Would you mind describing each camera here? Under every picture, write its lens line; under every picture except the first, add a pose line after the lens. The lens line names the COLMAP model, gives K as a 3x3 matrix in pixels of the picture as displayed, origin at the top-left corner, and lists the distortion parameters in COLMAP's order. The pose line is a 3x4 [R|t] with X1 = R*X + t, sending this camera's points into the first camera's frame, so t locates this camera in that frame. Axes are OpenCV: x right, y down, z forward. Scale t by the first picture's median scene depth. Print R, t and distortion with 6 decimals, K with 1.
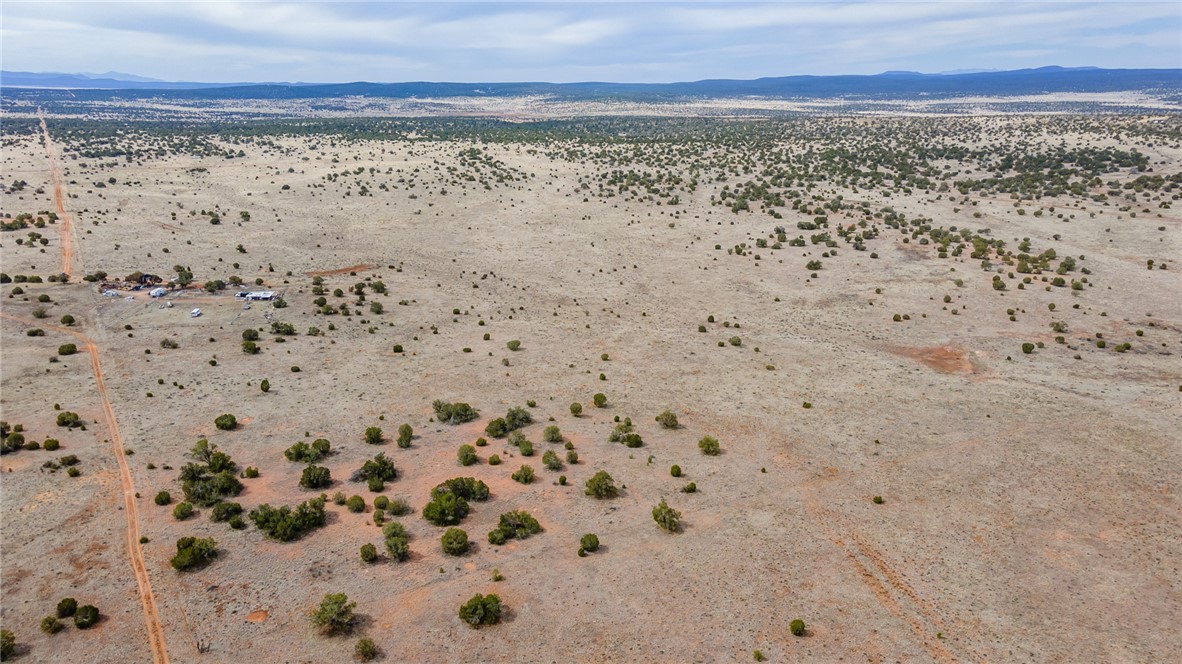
lens RADIAL K [[855.4, 0, 584.4], [0, 855.4, 335.7], [0, 0, 1]] dist [0.074981, 0.053989]
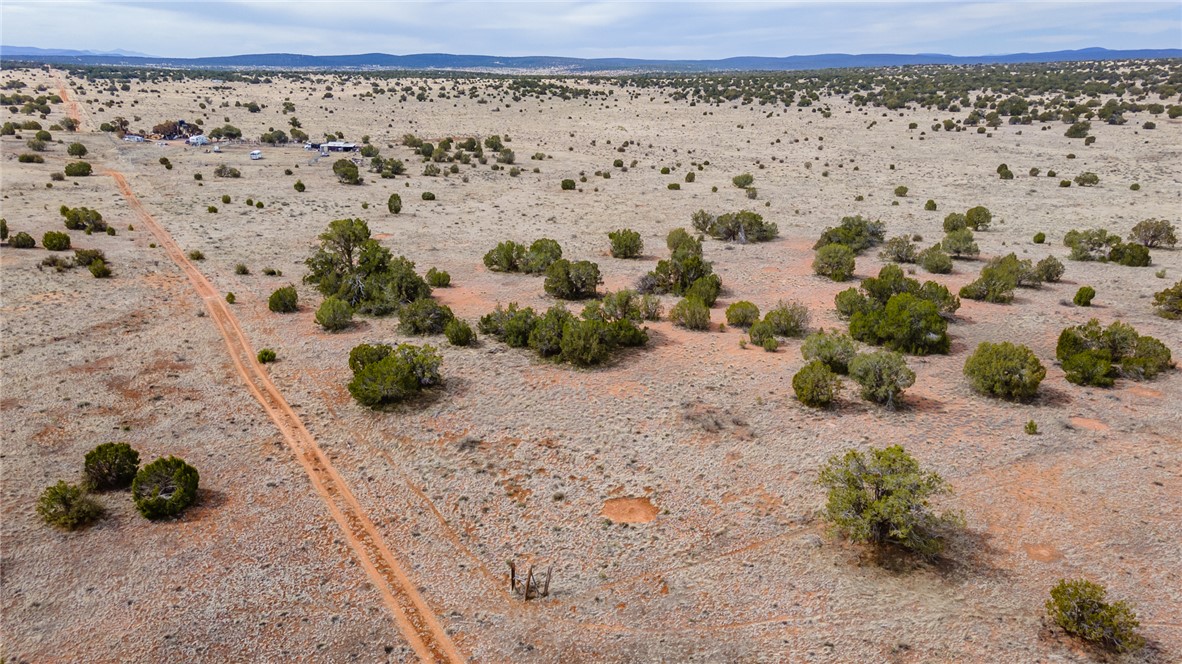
lens RADIAL K [[870.6, 0, 584.5], [0, 870.6, 325.8], [0, 0, 1]] dist [0.094565, 0.026292]
pose [[0.999830, 0.015640, -0.009788, -0.105015], [-0.015641, 0.999878, -0.000098, 0.066568], [0.009785, 0.000251, 0.999952, 0.173769]]
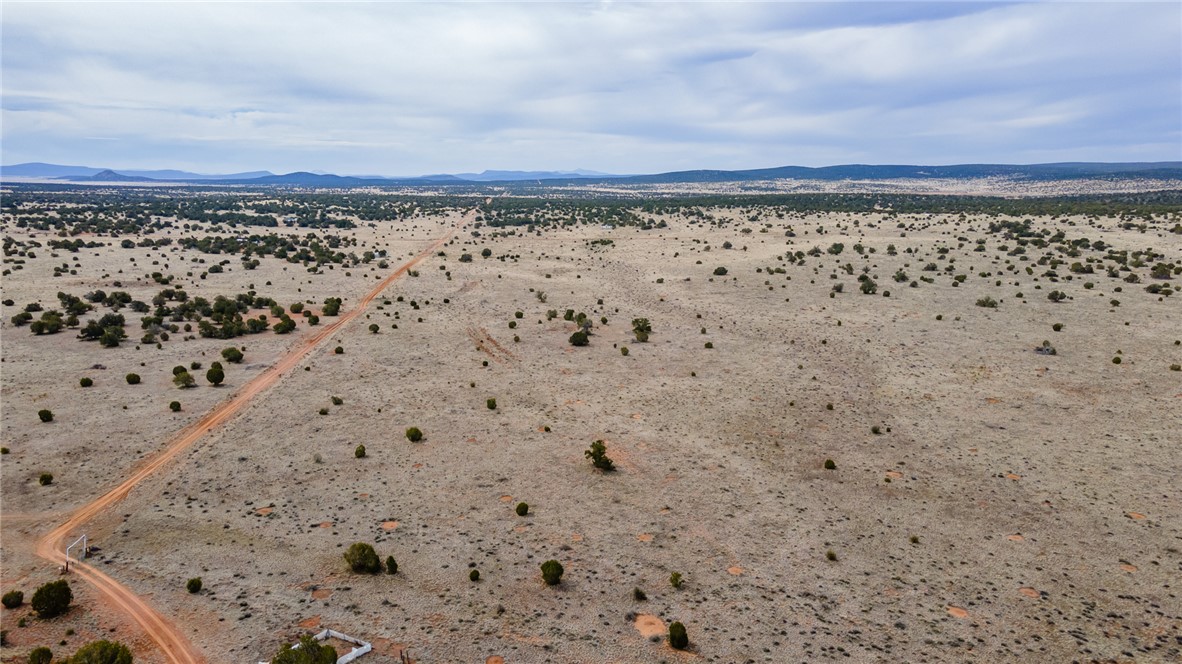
lens RADIAL K [[855.4, 0, 592.4], [0, 855.4, 328.9], [0, 0, 1]] dist [0.074981, 0.053989]
pose [[0.897181, 0.081334, -0.434110, -0.223058], [-0.126878, 0.988930, -0.076936, -0.103186], [0.423047, 0.124105, 0.897569, 0.598434]]
